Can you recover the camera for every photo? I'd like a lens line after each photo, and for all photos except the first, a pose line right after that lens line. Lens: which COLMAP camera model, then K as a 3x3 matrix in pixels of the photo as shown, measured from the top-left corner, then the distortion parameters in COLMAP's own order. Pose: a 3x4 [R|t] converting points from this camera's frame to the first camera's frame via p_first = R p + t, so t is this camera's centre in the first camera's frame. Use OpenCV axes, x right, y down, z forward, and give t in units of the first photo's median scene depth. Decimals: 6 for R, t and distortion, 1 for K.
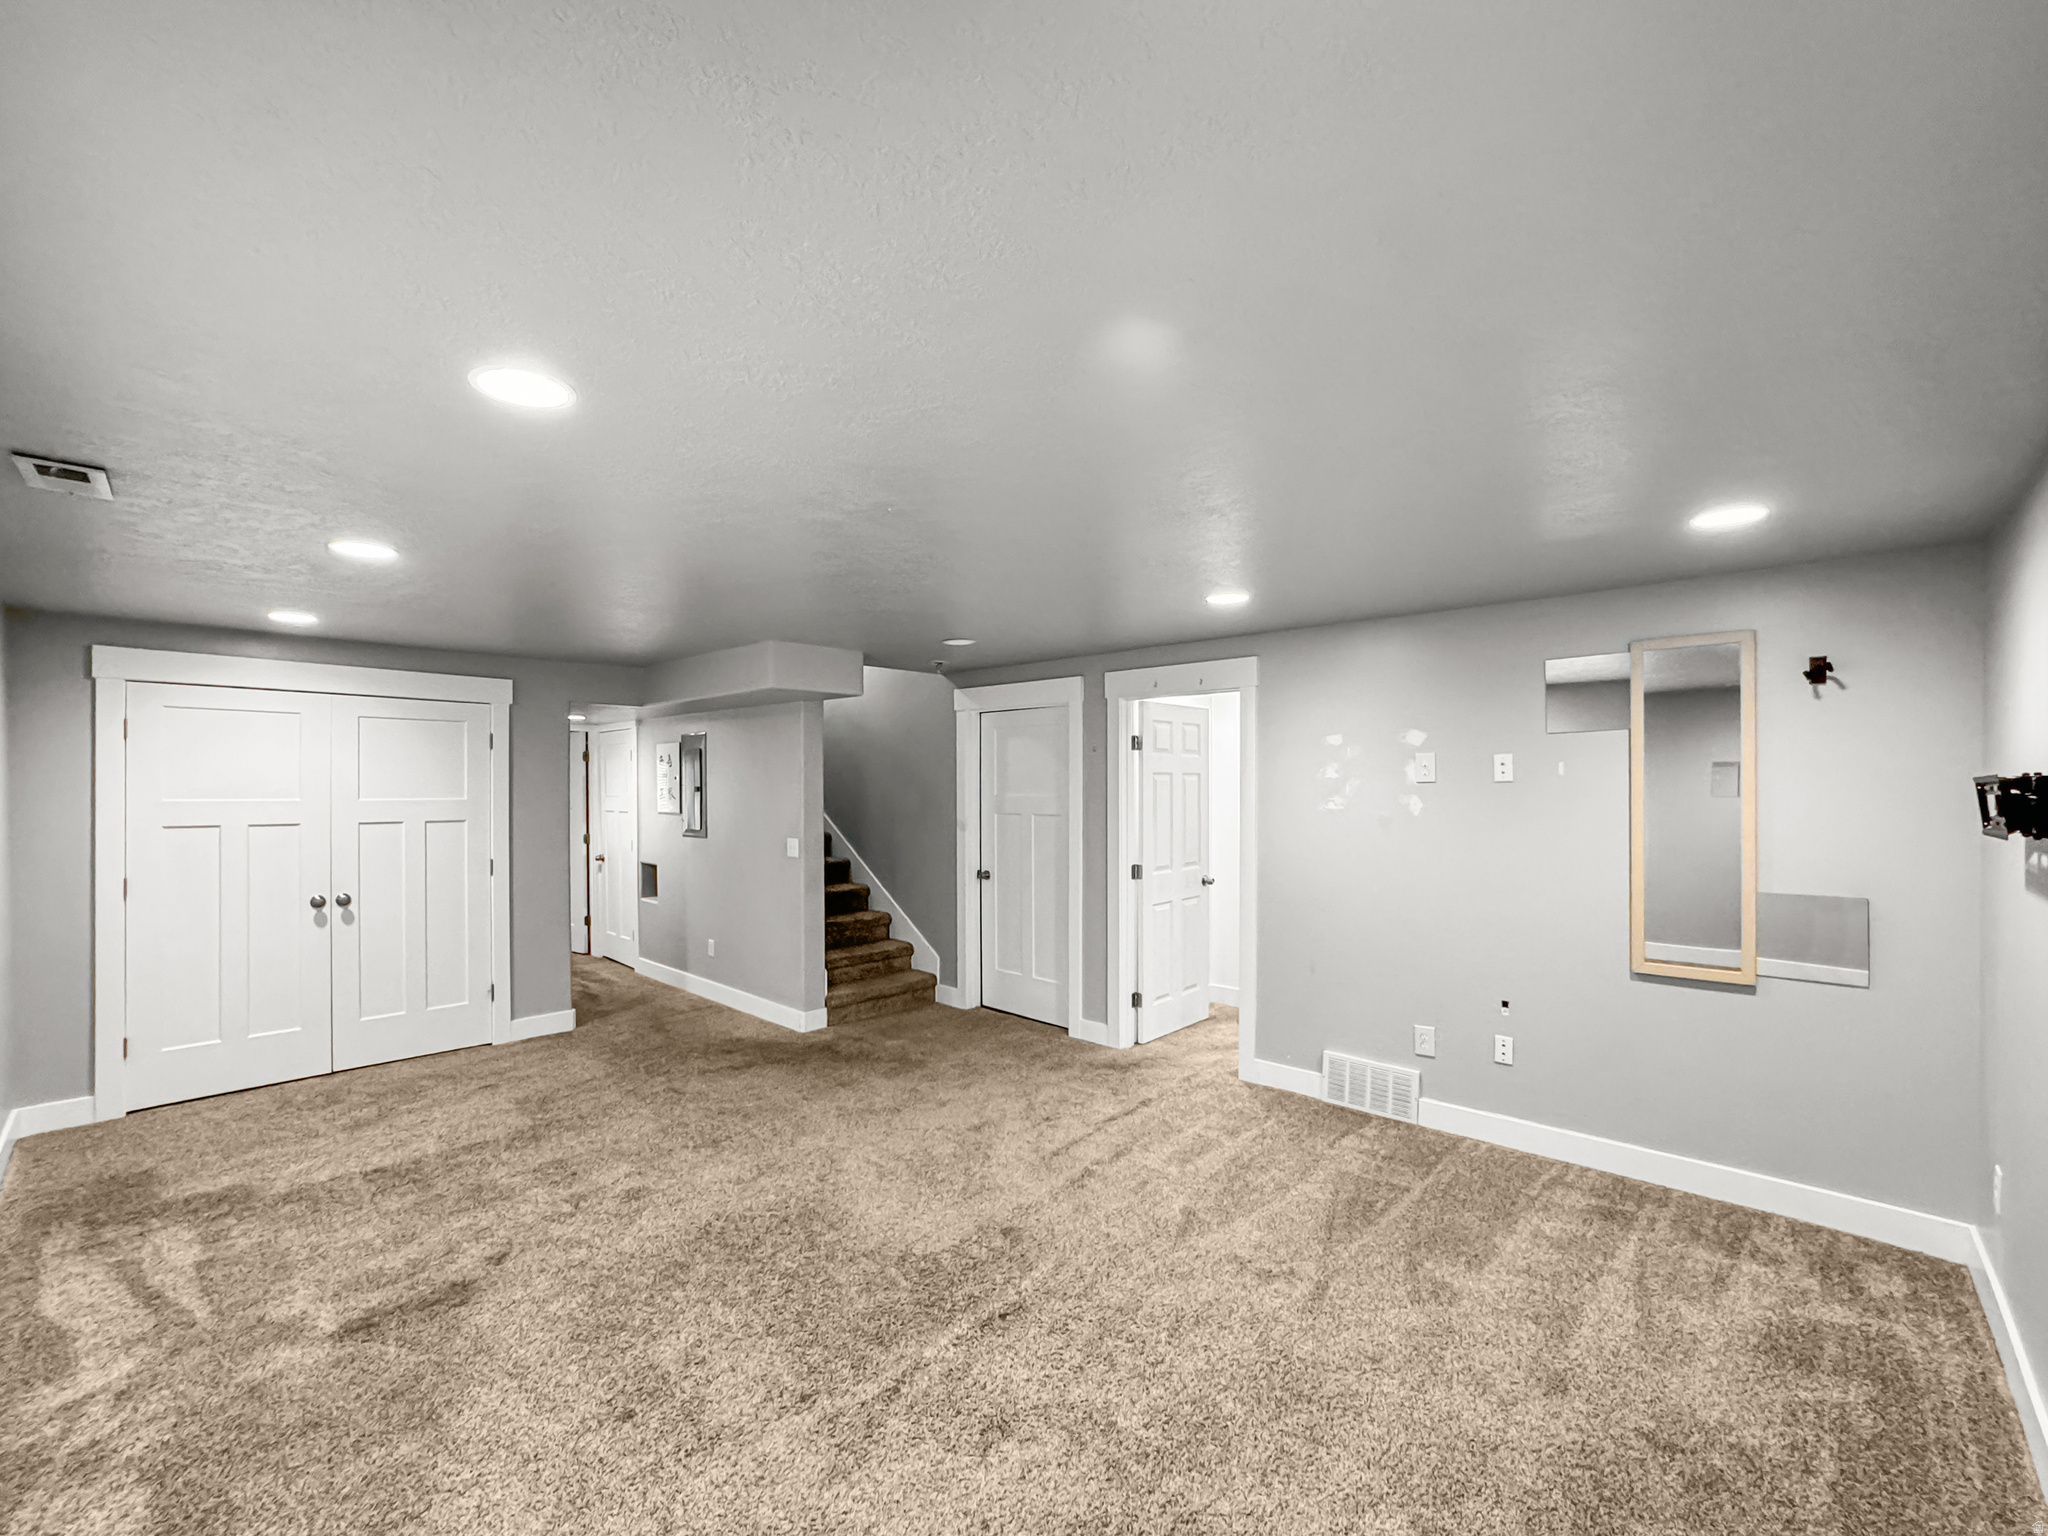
lens RADIAL K [[842.1, 0, 1031.5], [0, 842.1, 773.4], [0, 0, 1]] dist [-0.024828, 0.009209]
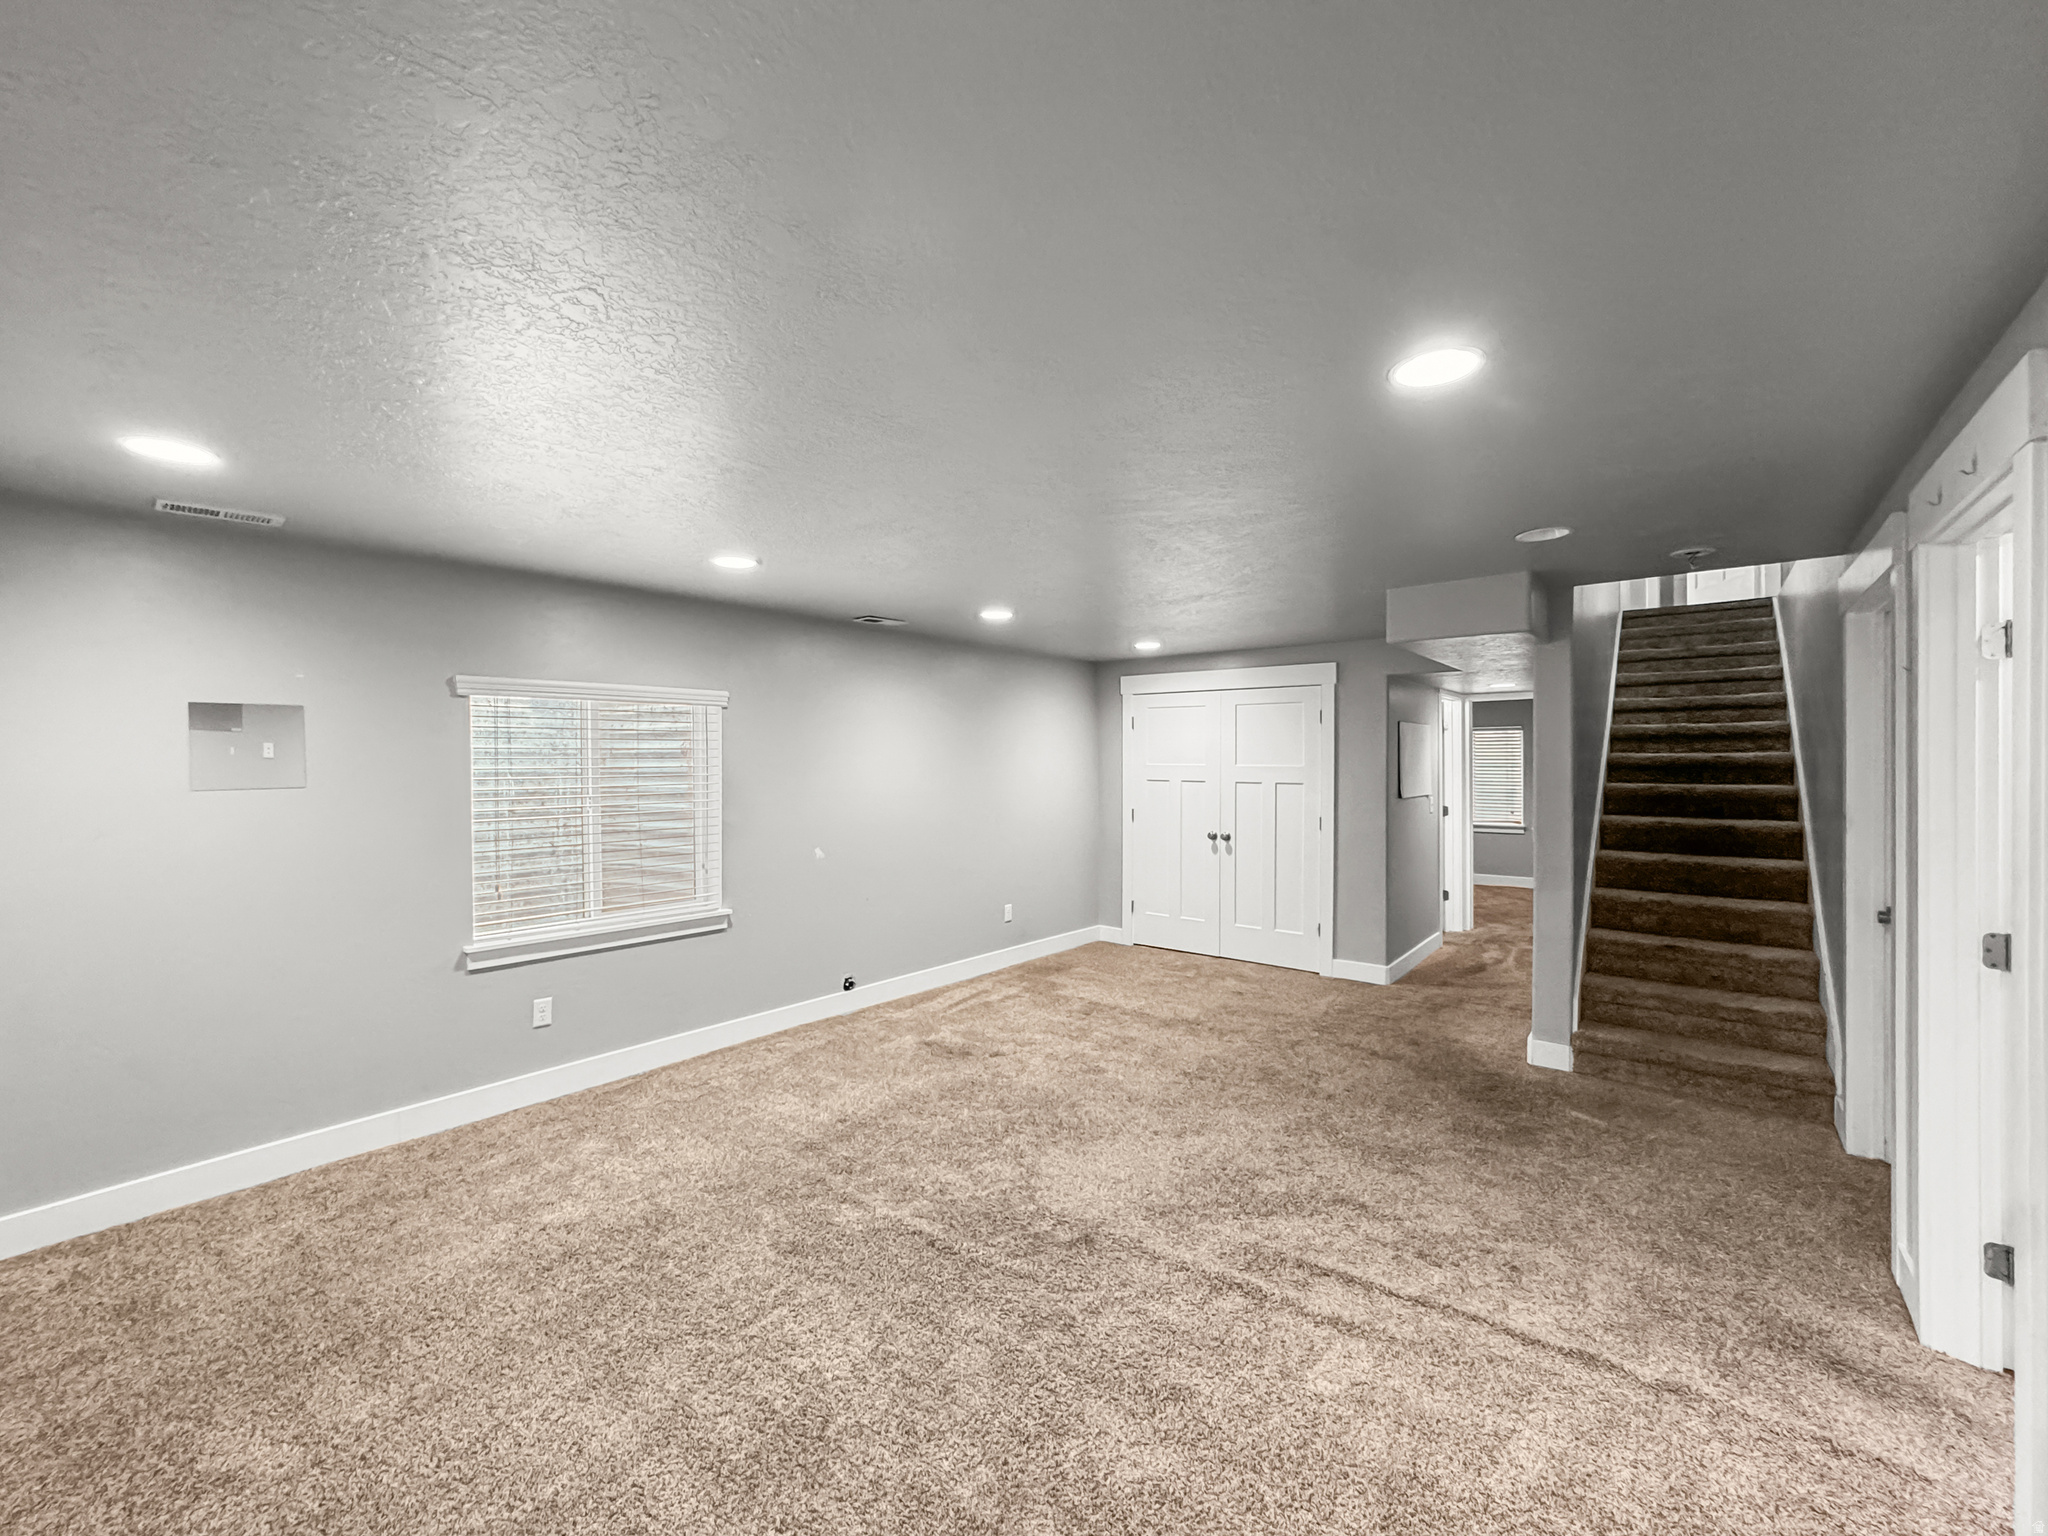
lens RADIAL K [[842.1, 0, 1029.2], [0, 842.1, 766.8], [0, 0, 1]] dist [-0.024828, 0.009209]
pose [[0.064220, 0.002965, -0.997931, 0.605956], [0.019086, 0.999809, 0.004199, 0.024742], [0.997753, -0.019316, 0.064152, 0.626584]]
